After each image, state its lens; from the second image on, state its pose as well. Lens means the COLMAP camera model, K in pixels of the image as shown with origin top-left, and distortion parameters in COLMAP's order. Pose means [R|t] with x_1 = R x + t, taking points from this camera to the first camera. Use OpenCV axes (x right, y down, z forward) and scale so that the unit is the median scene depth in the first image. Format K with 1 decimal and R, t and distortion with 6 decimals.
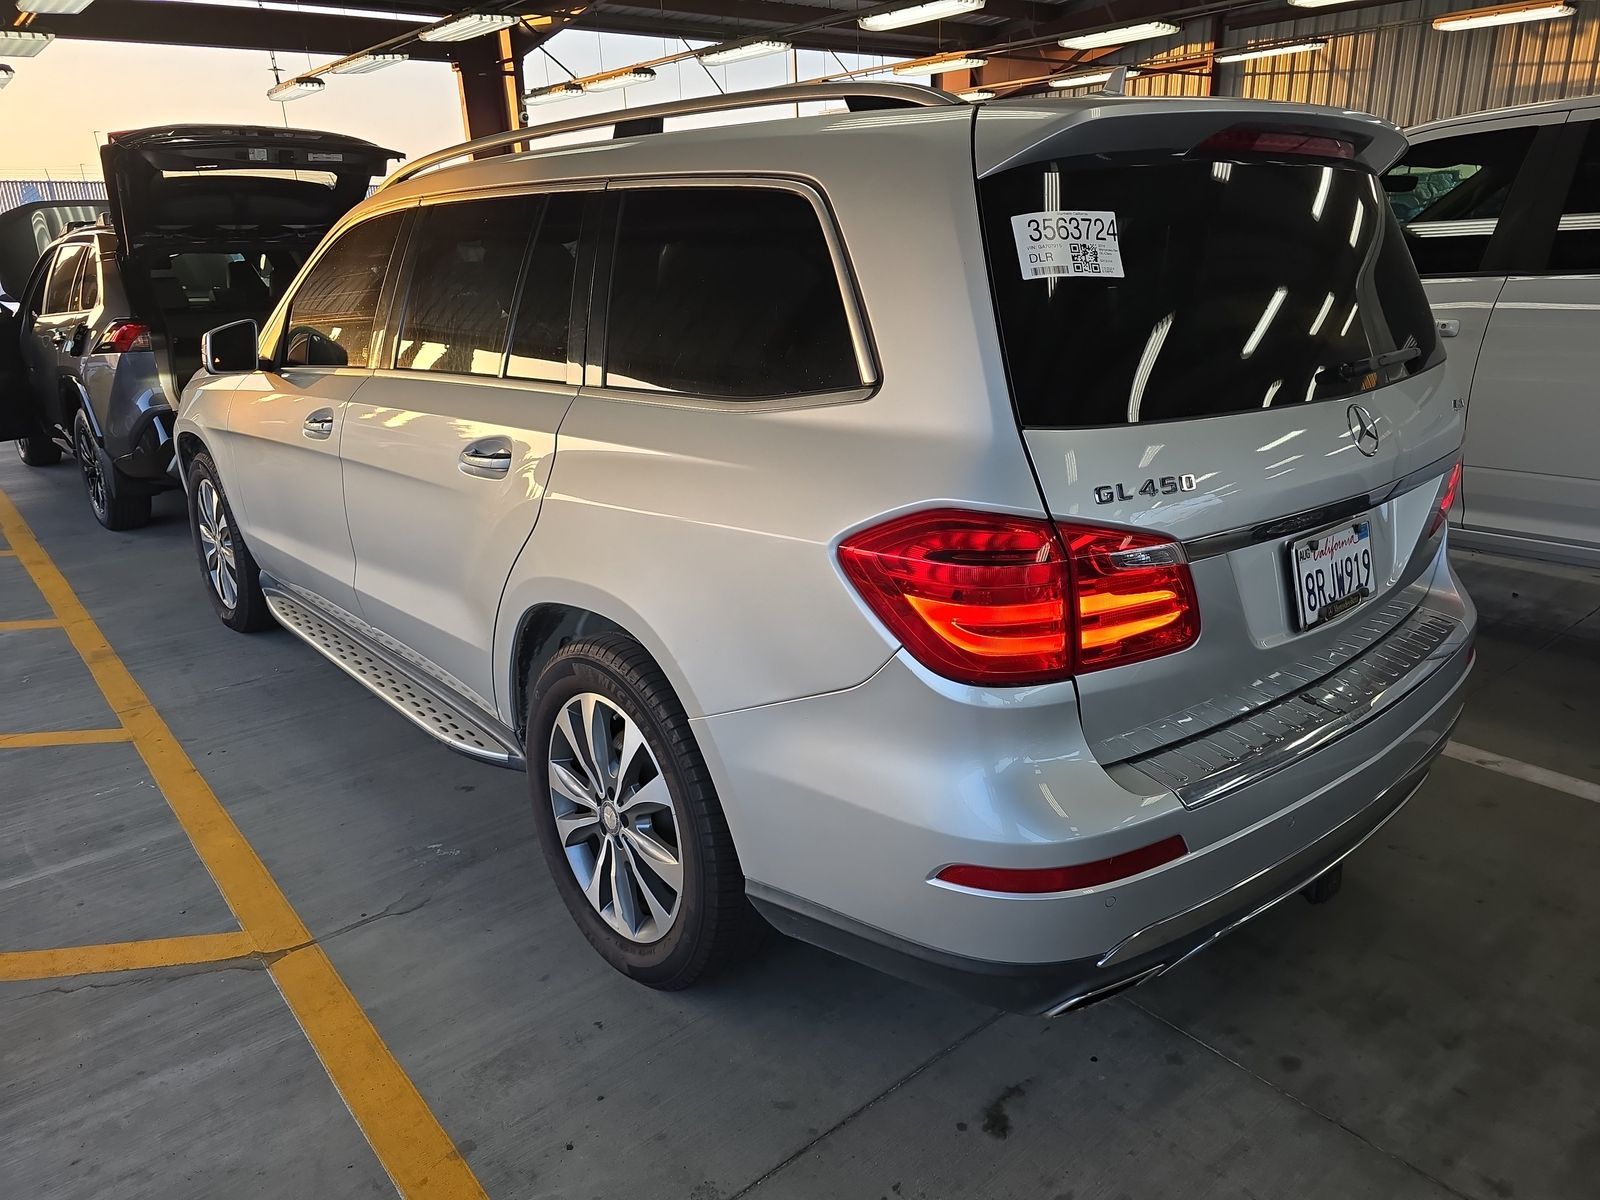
lens RADIAL K [[1090.1, 0, 800.0], [0, 1090.1, 600.0], [0, 0, 1]] dist [0.050349, -0.042976]
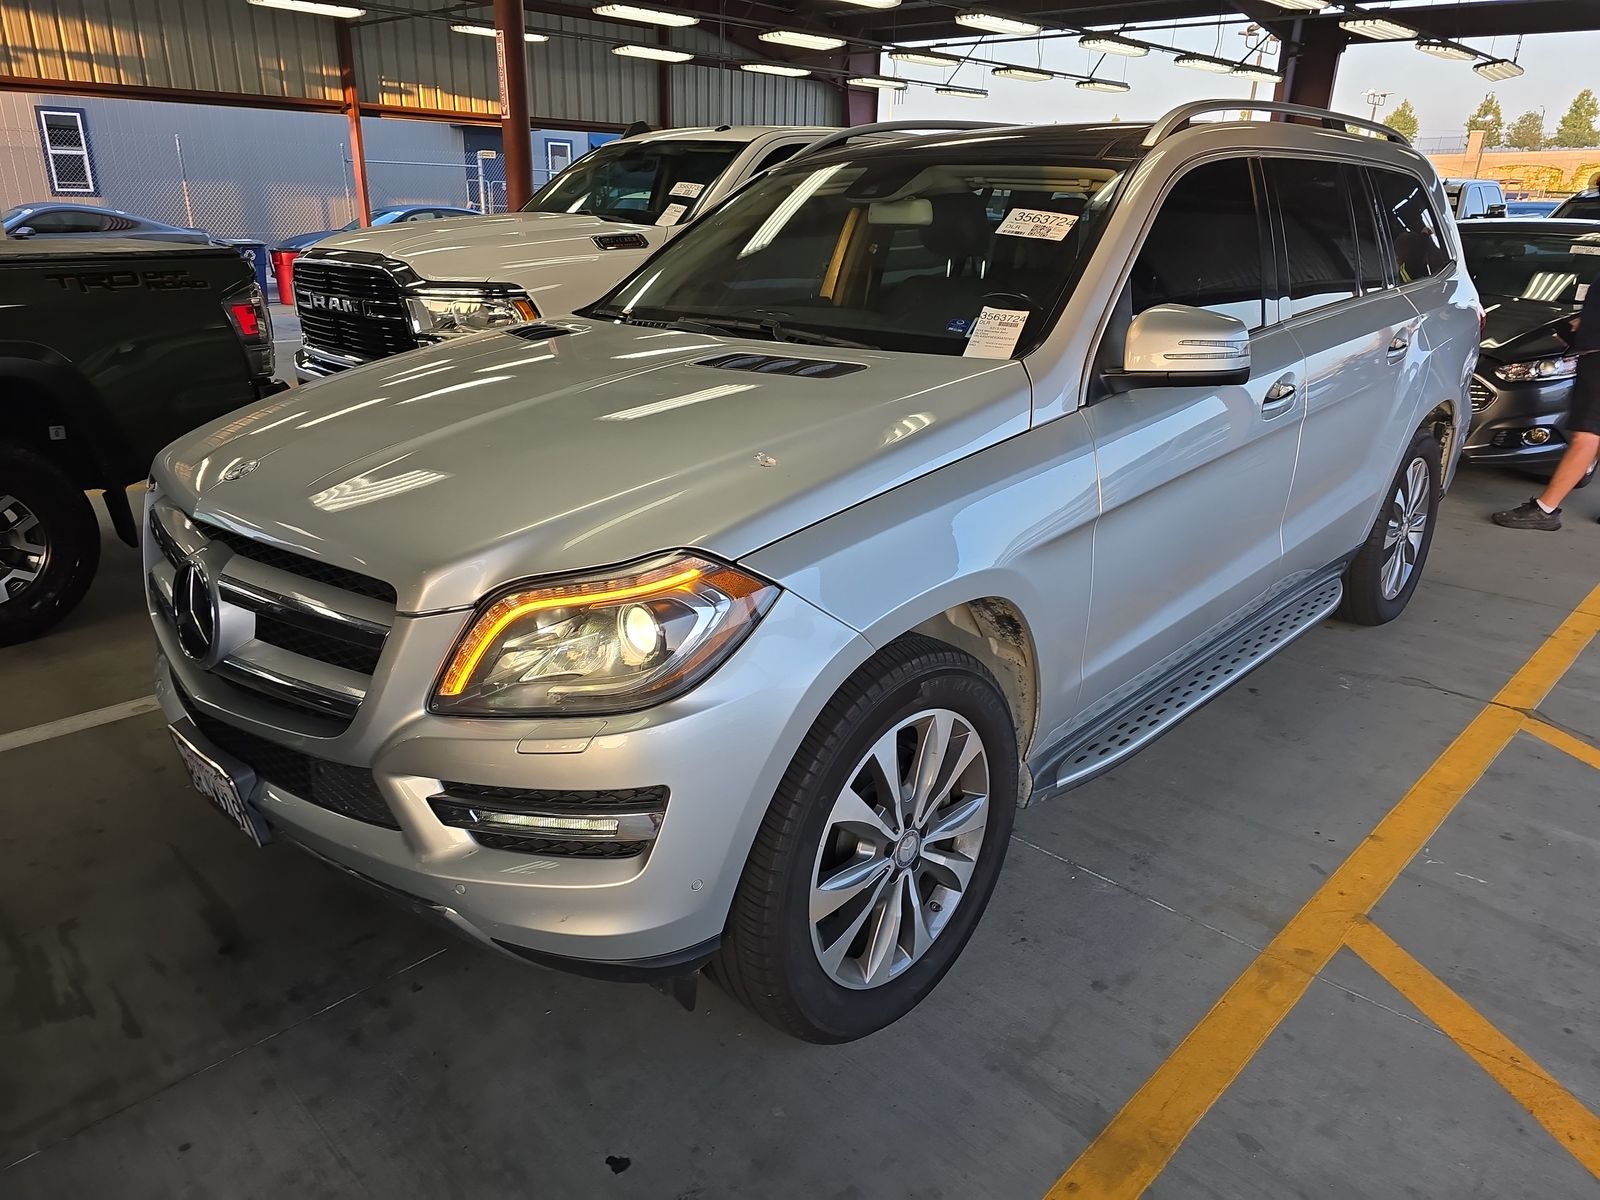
lens RADIAL K [[1090.1, 0, 800.0], [0, 1090.1, 600.0], [0, 0, 1]] dist [0.050349, -0.042976]
pose [[-0.113932, -0.324604, 0.938963, -1.837258], [0.290496, 0.892927, 0.343937, -0.619532], [-0.950069, 0.311950, -0.007437, 2.049952]]
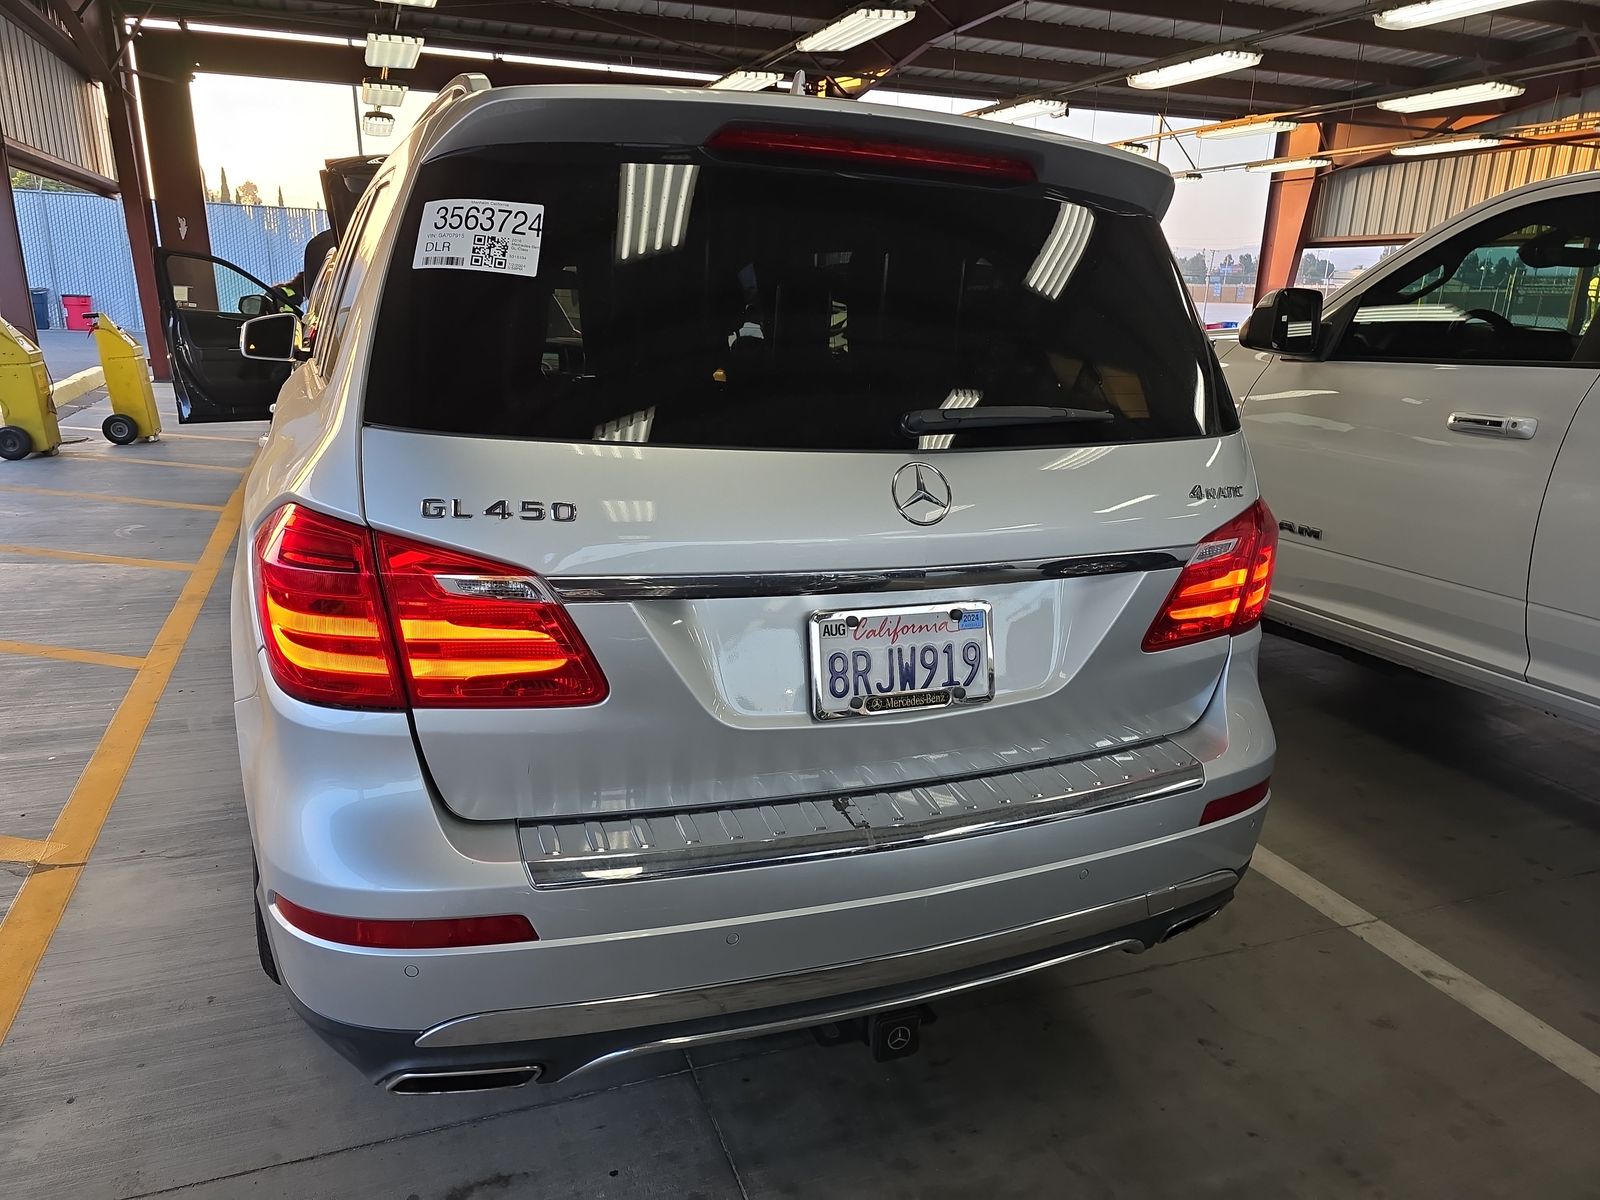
lens RADIAL K [[1090.1, 0, 800.0], [0, 1090.1, 600.0], [0, 0, 1]] dist [0.050349, -0.042976]
pose [[0.944958, 0.143531, -0.294031, 0.581772], [-0.158586, 0.986951, -0.027887, -0.031416], [0.286192, 0.072981, 0.955389, 0.165689]]
